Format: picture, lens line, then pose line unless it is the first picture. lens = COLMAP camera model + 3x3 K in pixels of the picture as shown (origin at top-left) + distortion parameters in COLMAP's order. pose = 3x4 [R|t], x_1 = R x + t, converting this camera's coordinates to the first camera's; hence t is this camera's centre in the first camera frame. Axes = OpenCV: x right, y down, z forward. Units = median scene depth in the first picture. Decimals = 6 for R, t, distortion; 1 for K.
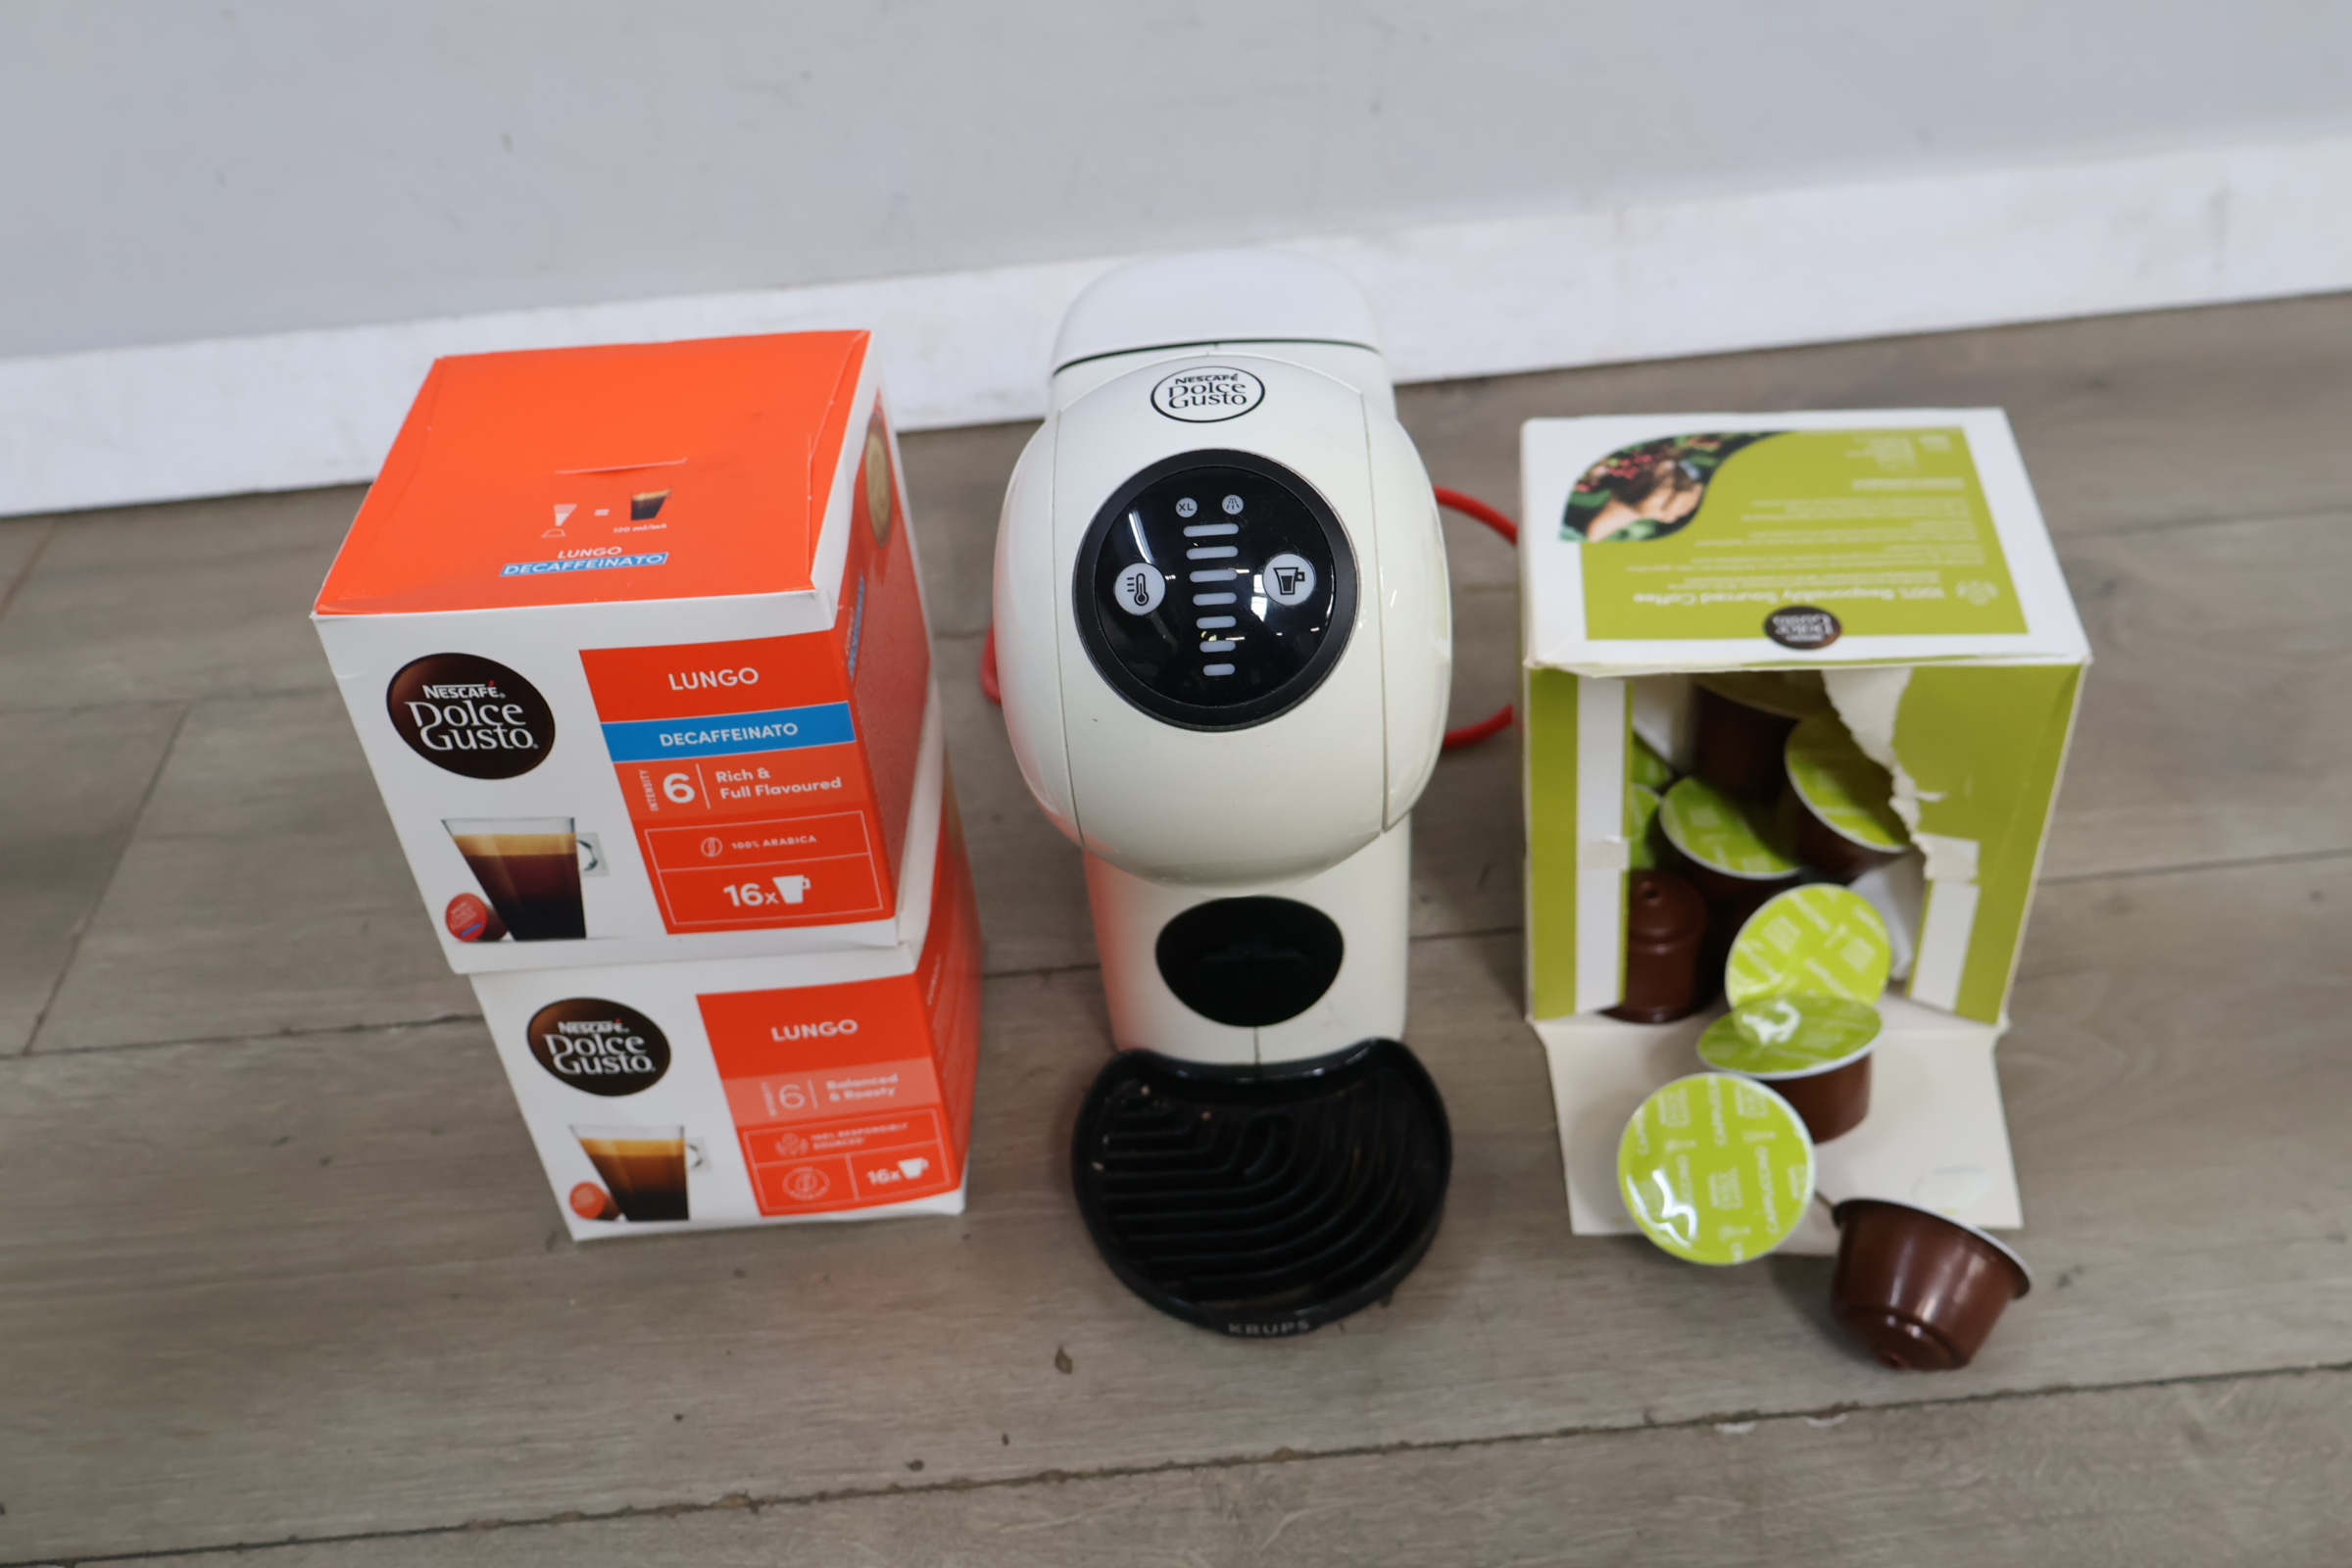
lens RADIAL K [[2141.5, 0, 1176.5], [0, 2141.5, 767.3], [0, 0, 1]] dist [0.005860, 0.000000]
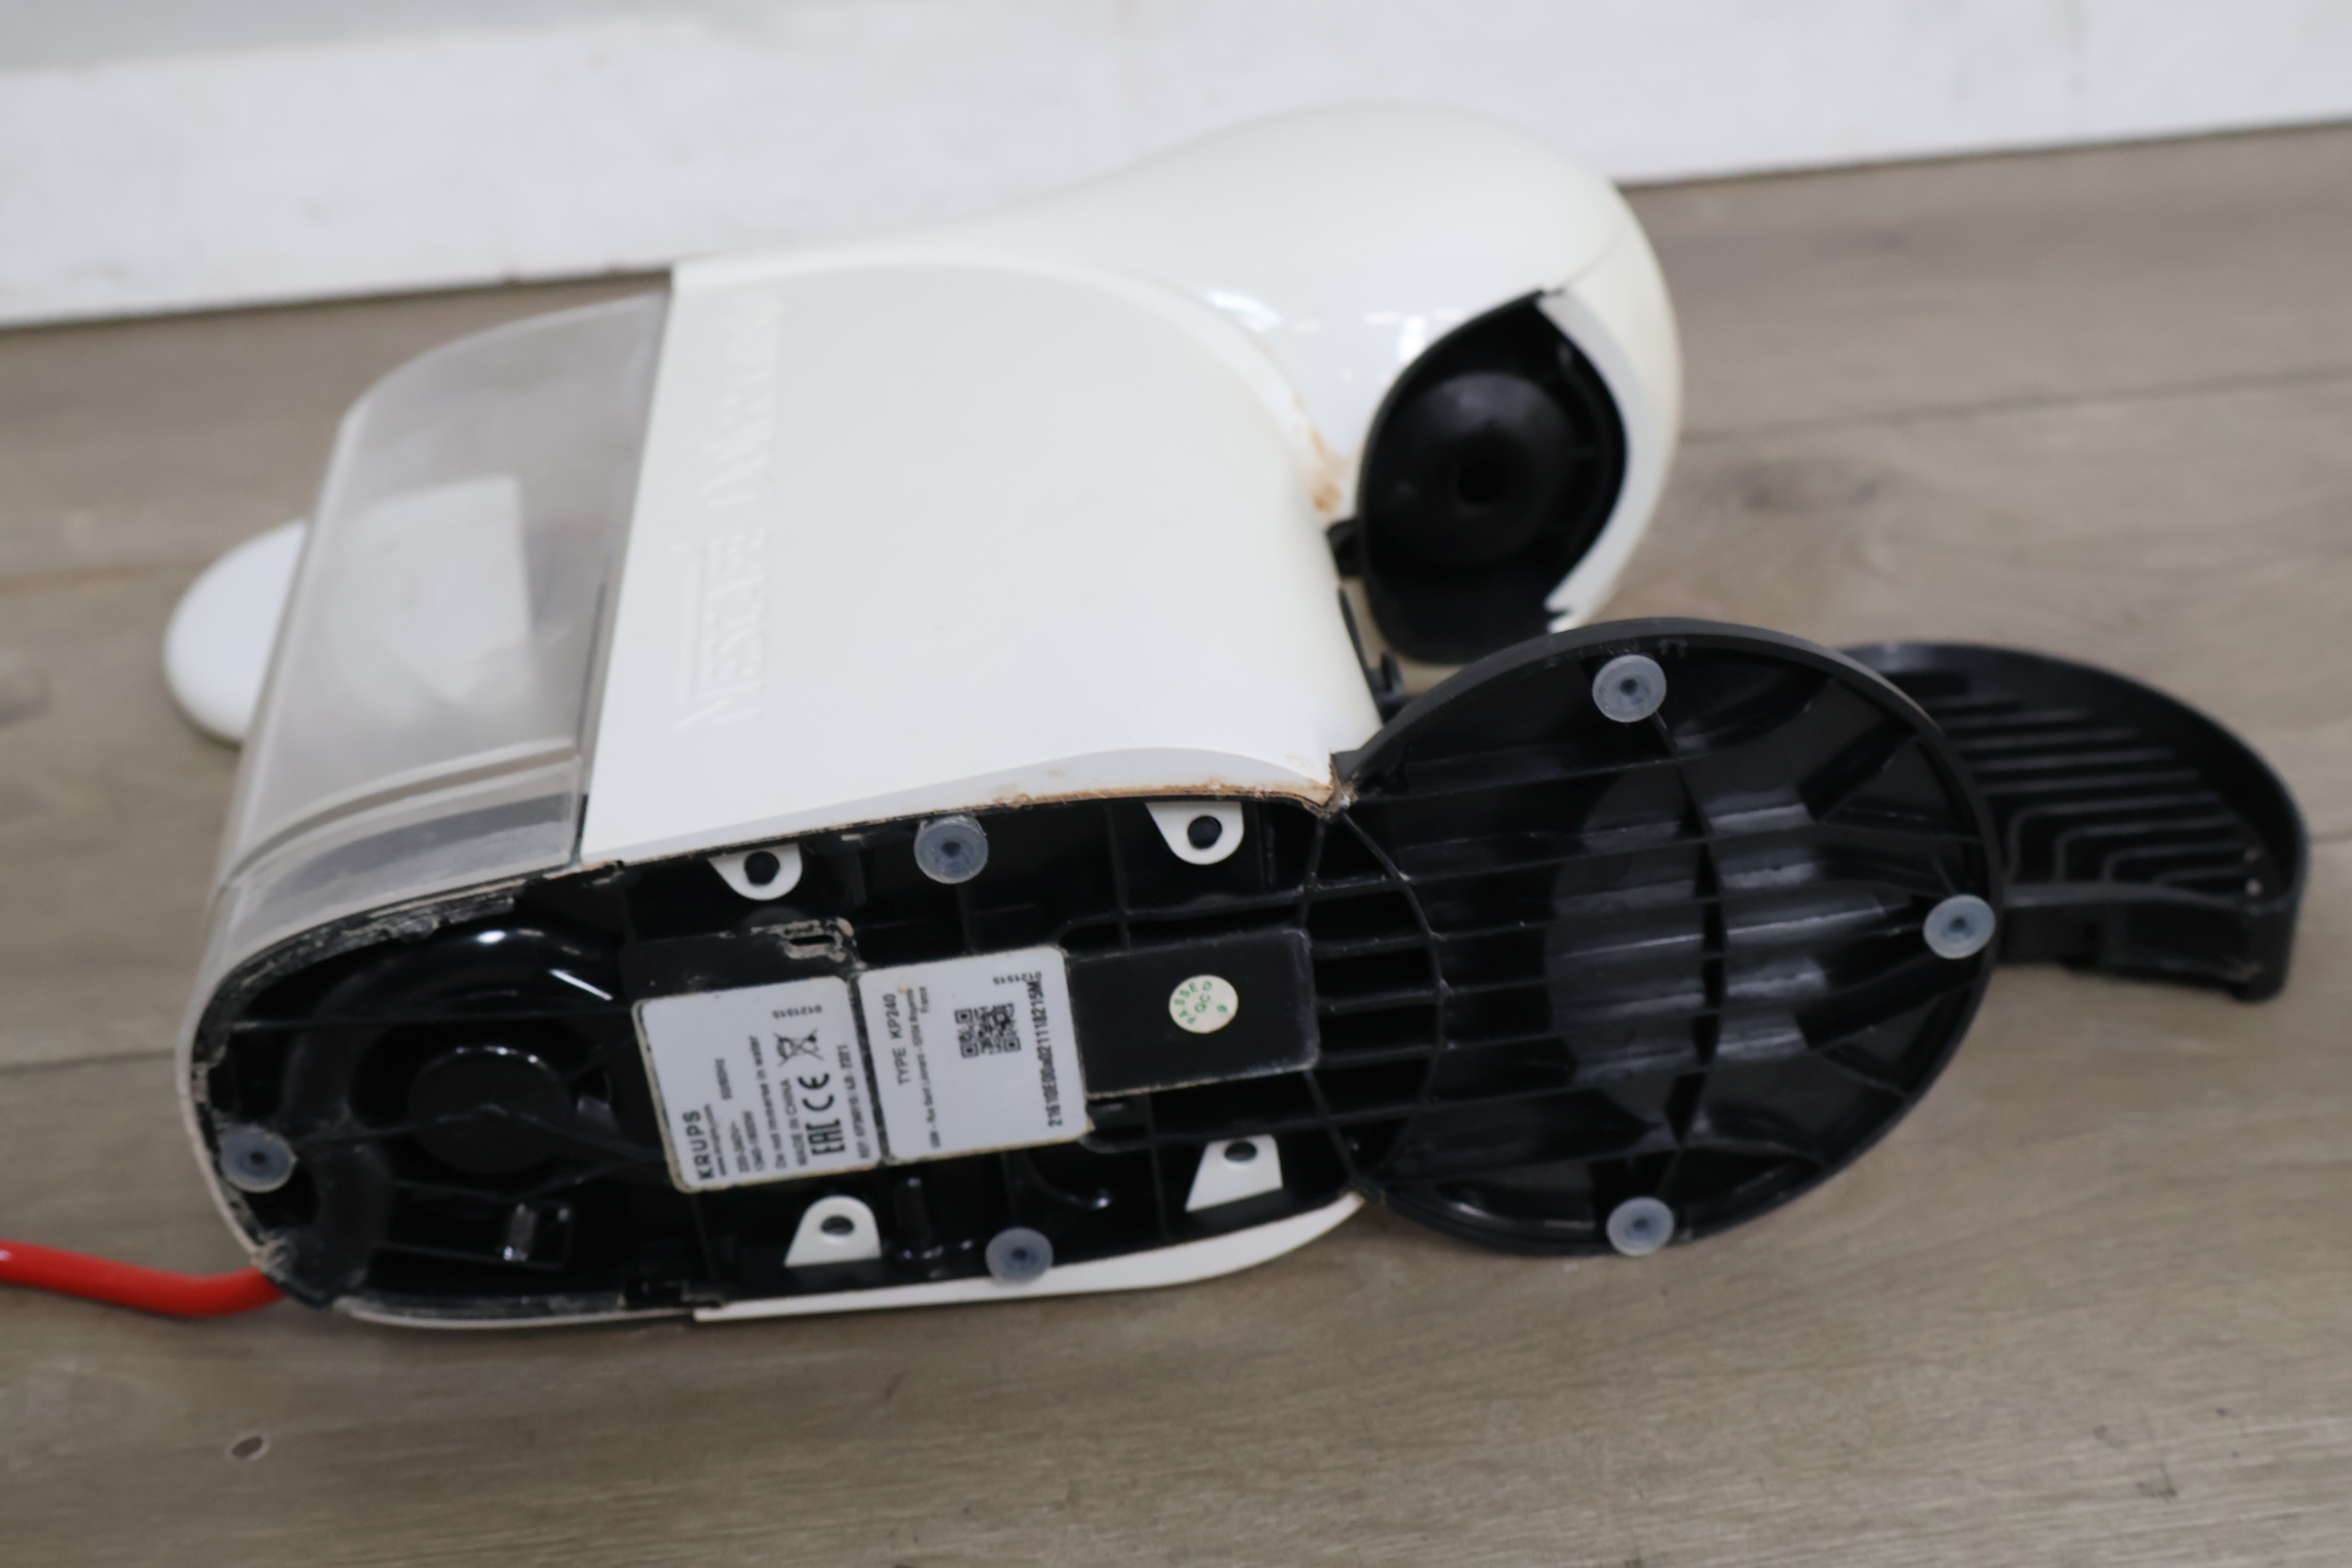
lens RADIAL K [[2853.0, 0, 1172.2], [0, 2853.0, 781.1], [0, 0, 1]] dist [0.002480, 0.000000]
pose [[0.998970, -0.001366, 0.045361, 0.315515], [0.008659, 0.986919, -0.160982, 0.178460], [-0.044548, 0.161209, 0.985914, 0.377420]]
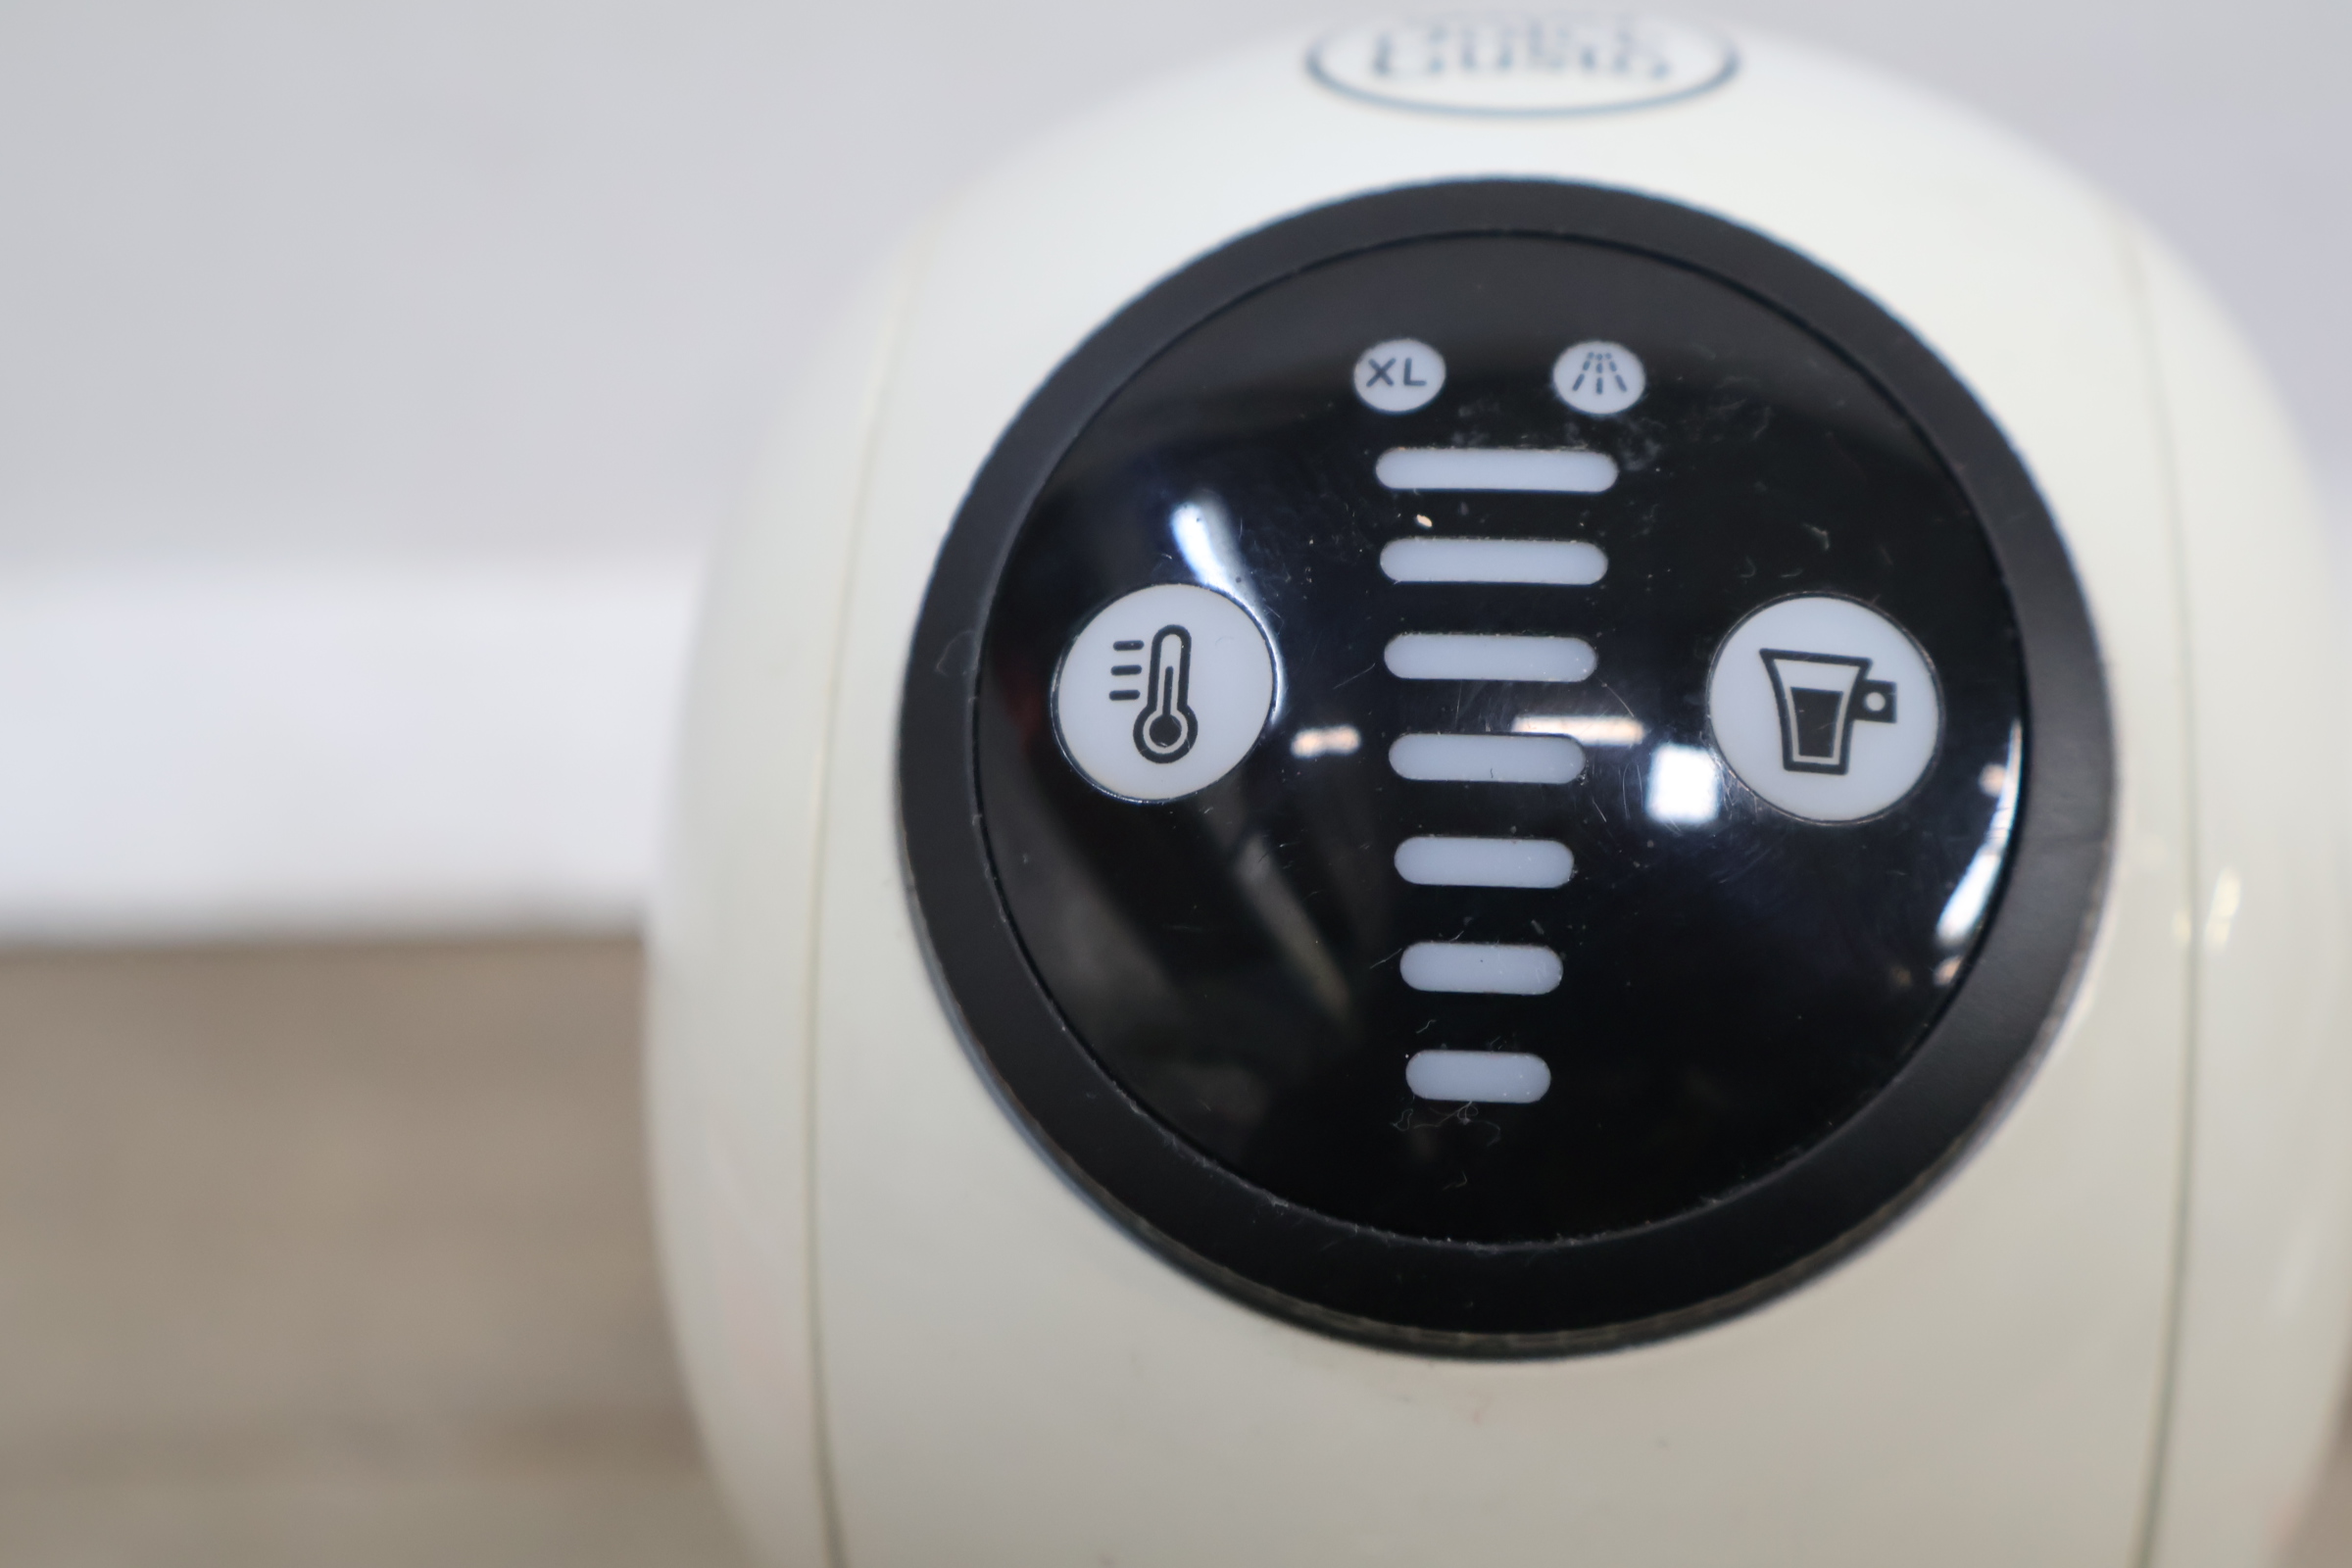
lens RADIAL K [[2853.0, 0, 1181.4], [0, 2853.0, 840.1], [0, 0, 1]] dist [0.002480, 0.000000]
pose [[0.992176, 0.094654, -0.081403, 0.009309], [-0.107211, 0.980093, -0.167105, -0.014059], [0.063966, 0.174525, 0.982573, 0.584108]]
